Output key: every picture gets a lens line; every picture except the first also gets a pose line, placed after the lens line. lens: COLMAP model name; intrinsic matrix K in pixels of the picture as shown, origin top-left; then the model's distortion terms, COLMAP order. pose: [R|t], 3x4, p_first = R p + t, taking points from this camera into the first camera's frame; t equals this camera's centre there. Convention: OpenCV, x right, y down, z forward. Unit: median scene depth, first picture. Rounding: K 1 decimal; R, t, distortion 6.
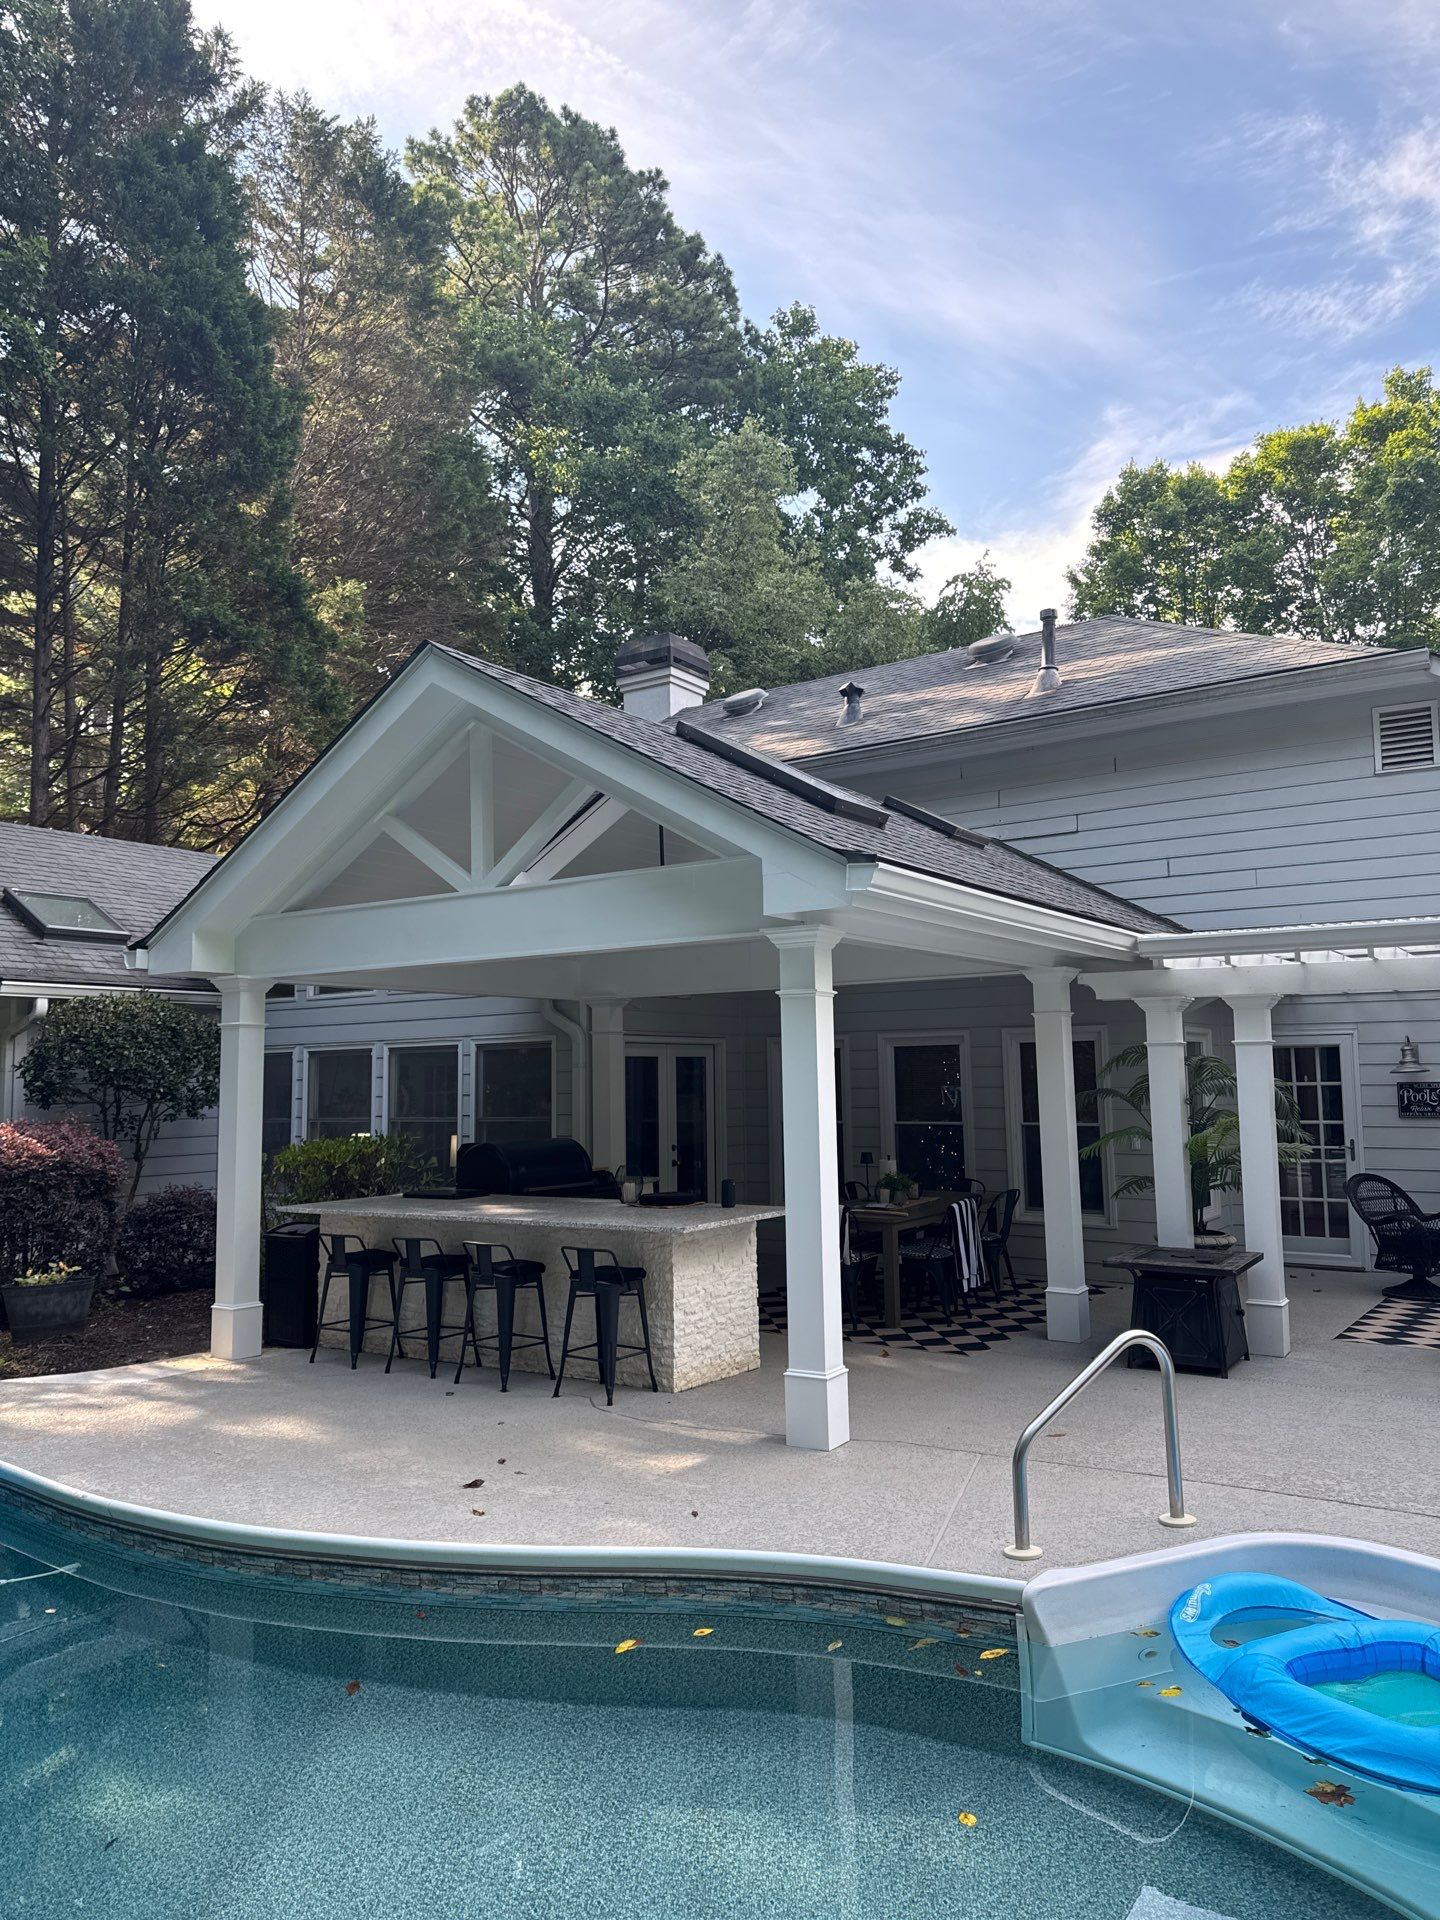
lens RADIAL K [[1335.6, 0, 712.5], [0, 1335.6, 952.6], [0, 0, 1]] dist [0.064966, -0.058575]
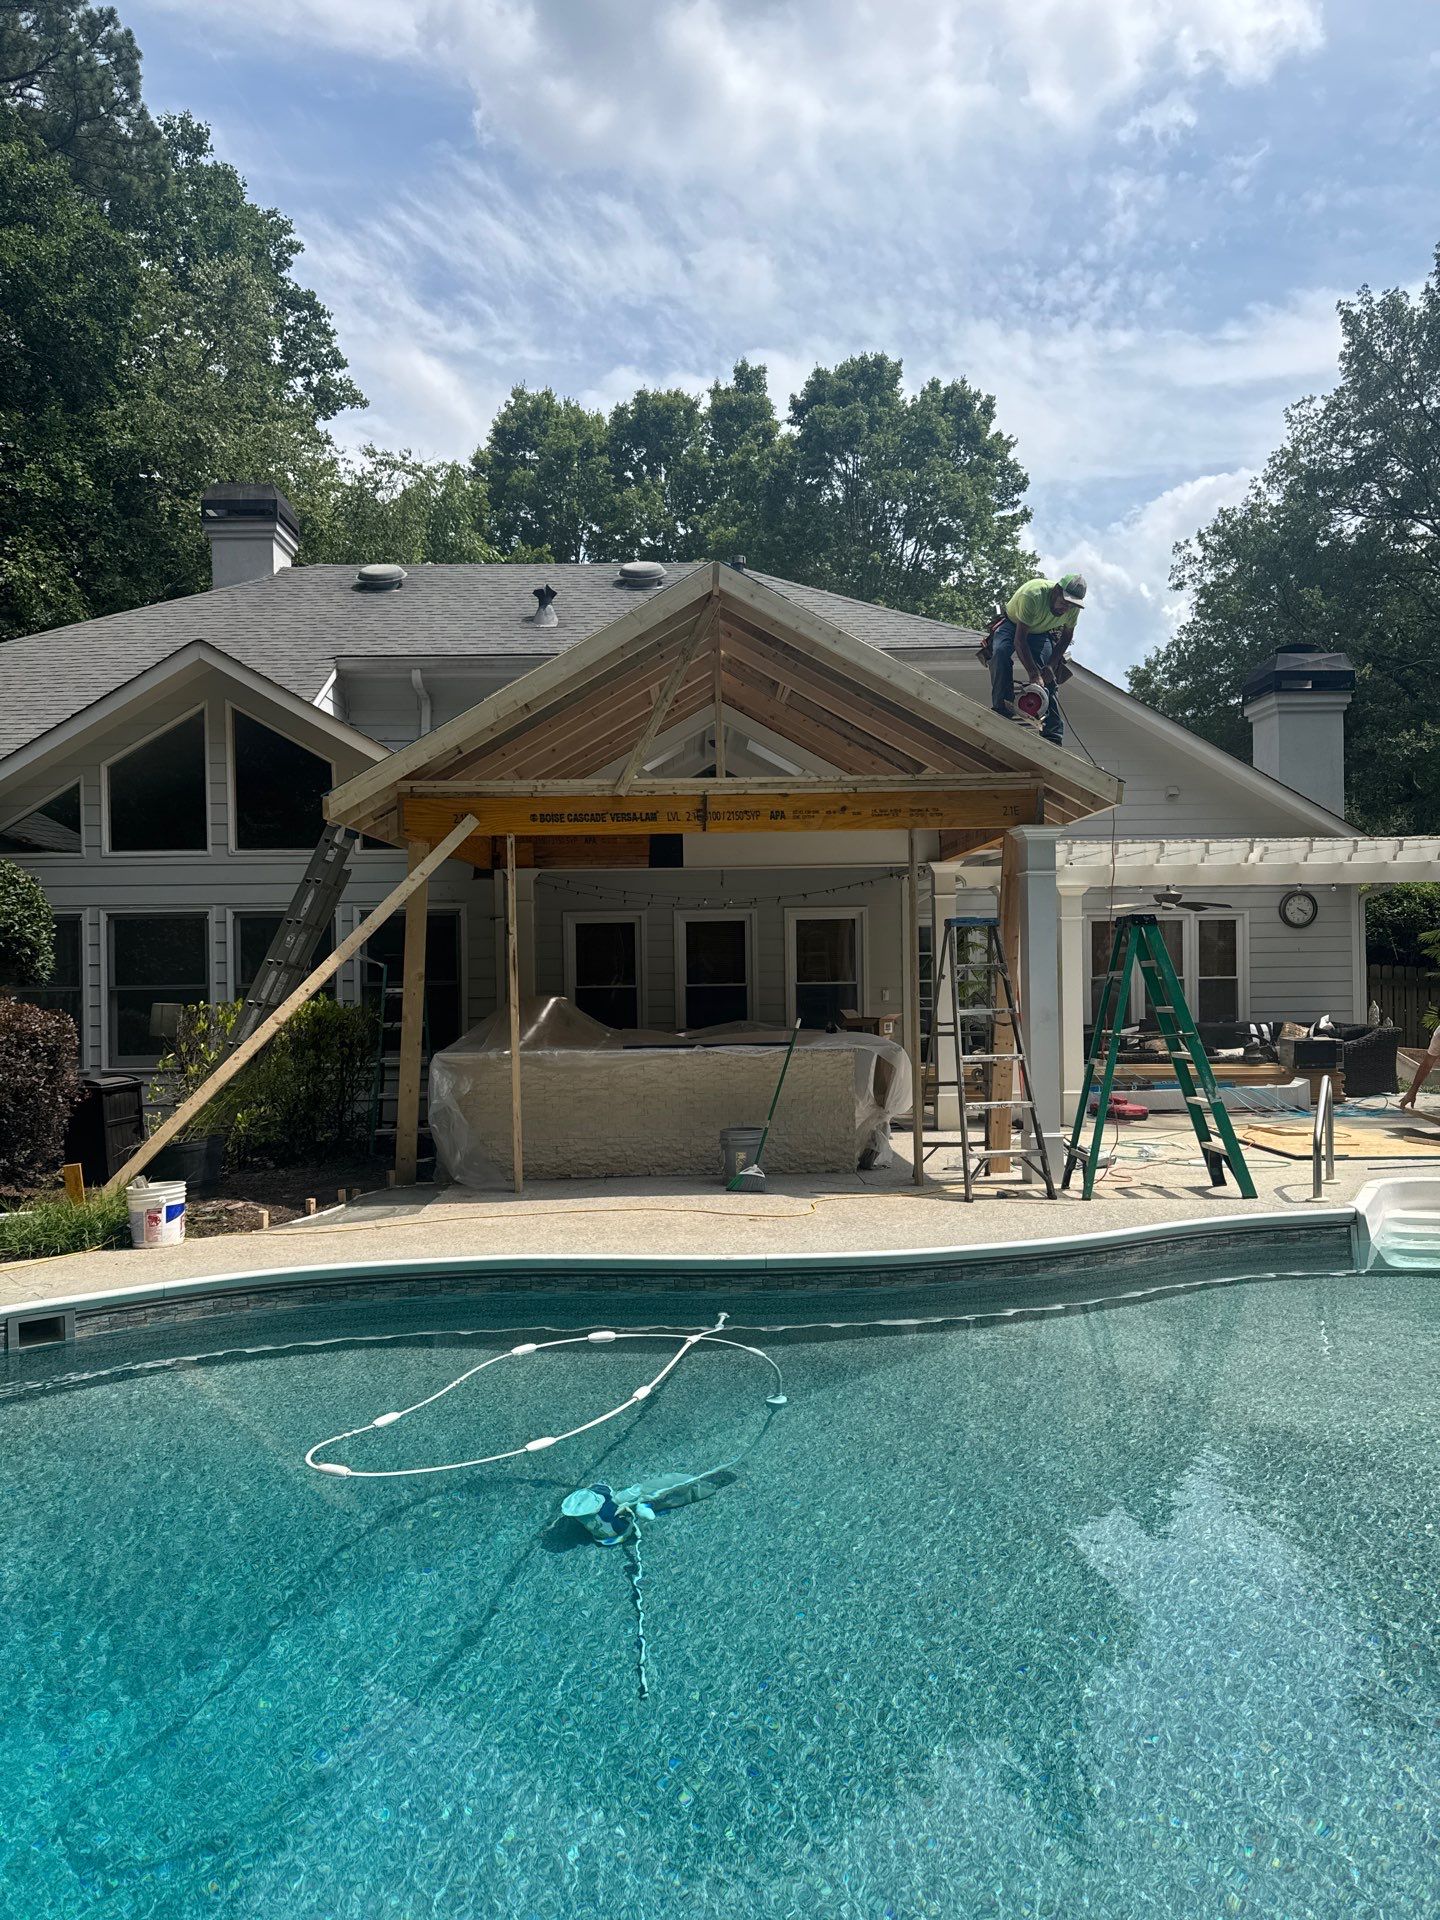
lens RADIAL K [[1362.1, 0, 710.1], [0, 1362.1, 941.1], [0, 0, 1]] dist [0.024498, -0.015321]
pose [[0.822925, 0.010110, 0.568061, -0.539400], [-0.051329, 0.997076, 0.056613, 0.019977], [-0.565827, -0.075746, 0.821037, 0.003426]]
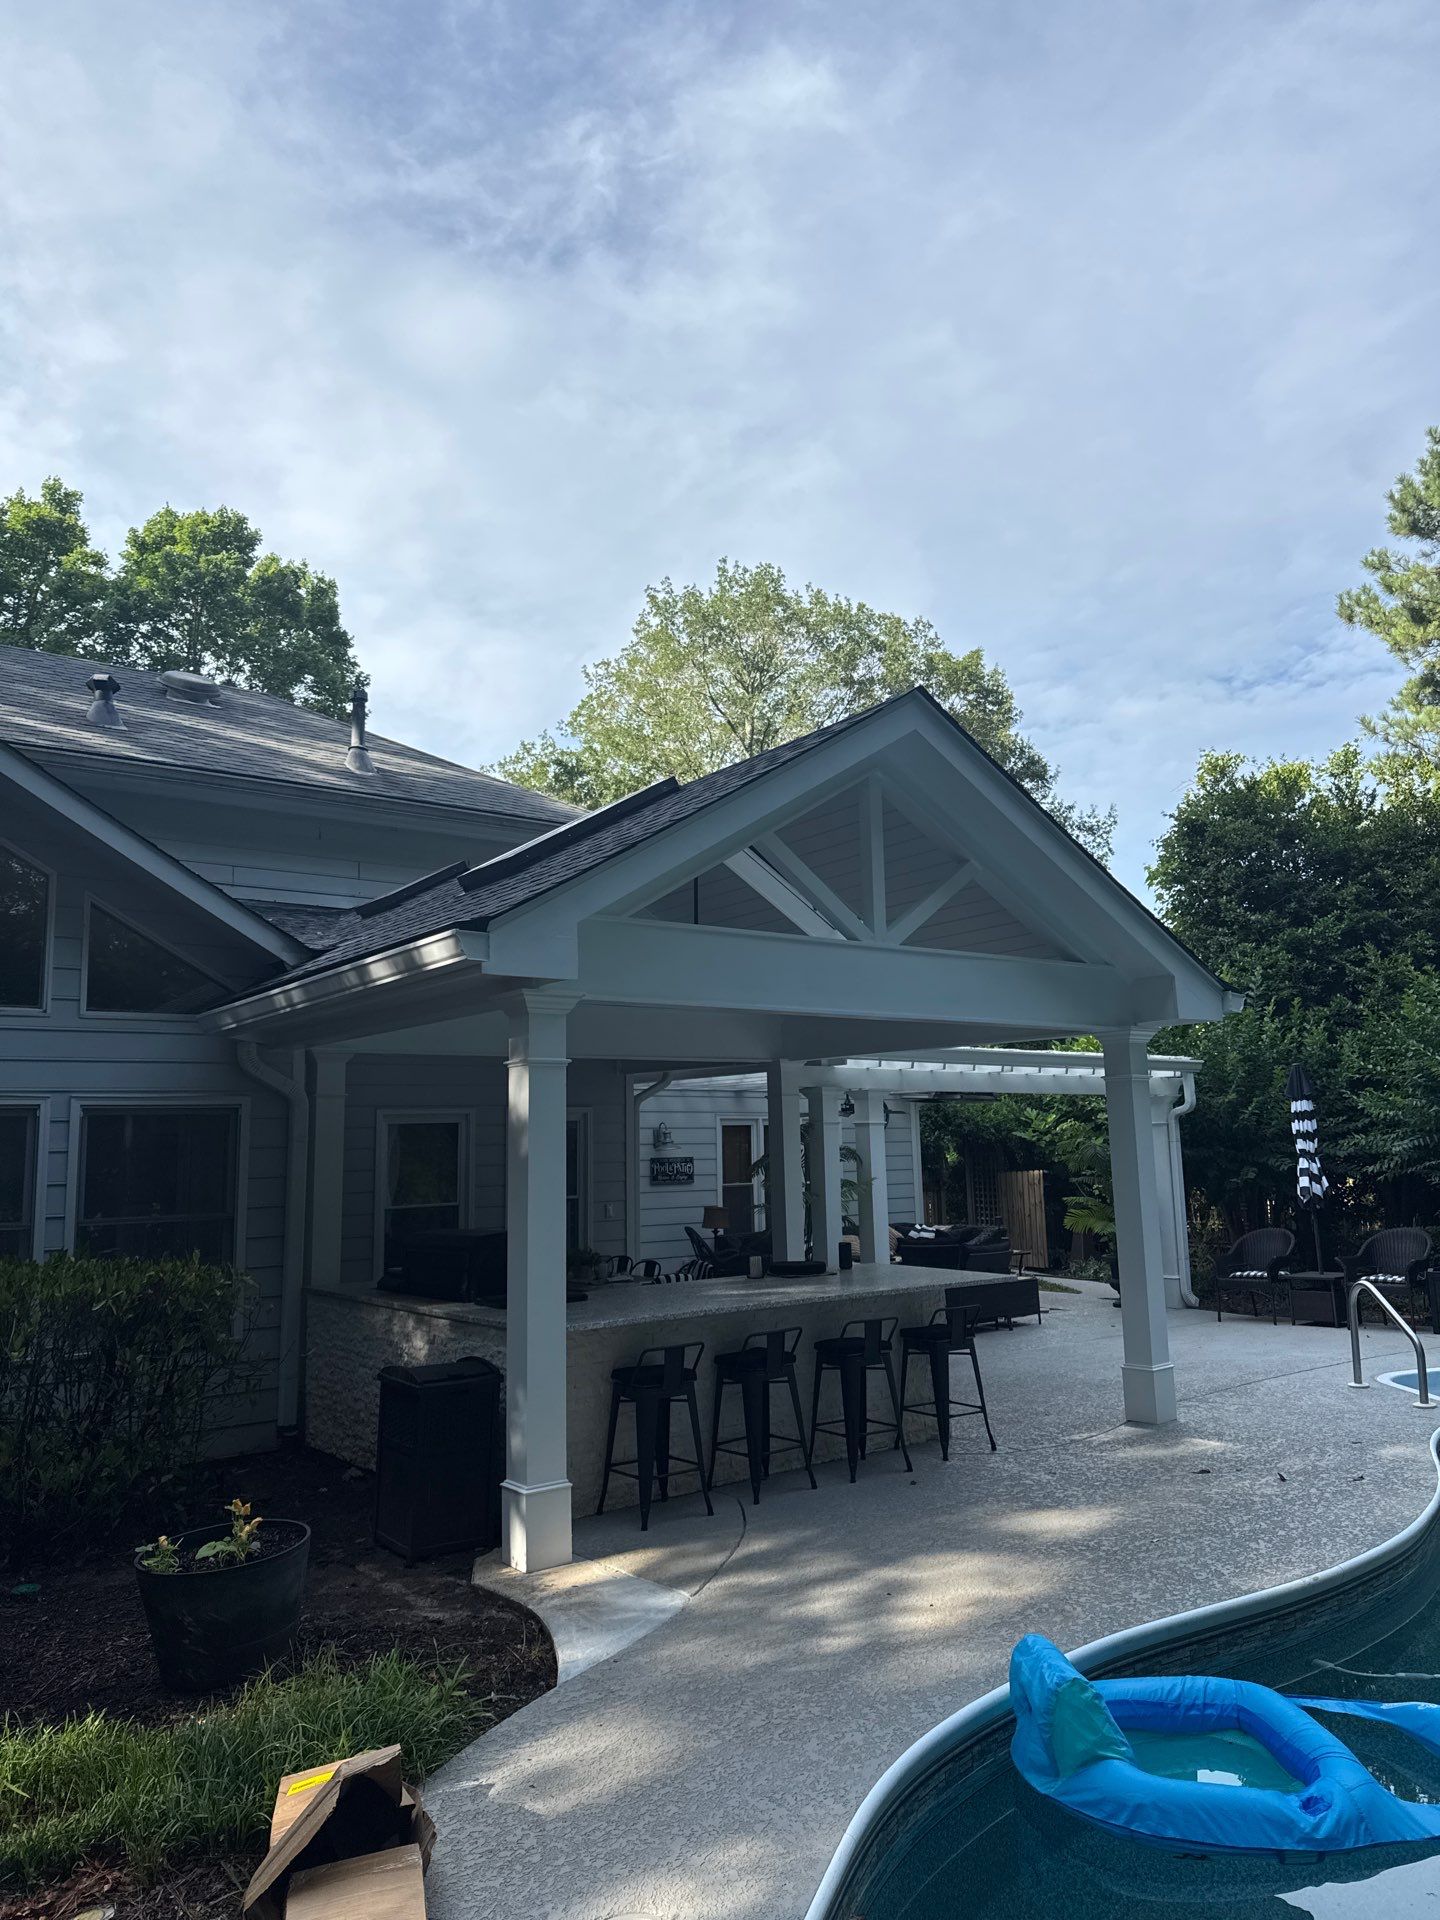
lens RADIAL K [[1335.6, 0, 712.7], [0, 1335.6, 954.2], [0, 0, 1]] dist [0.064966, -0.058575]
pose [[0.324138, 0.141795, 0.935323, -0.694646], [-0.071543, 0.989546, -0.125222, 0.055845], [-0.943301, -0.026326, 0.330893, 0.496431]]
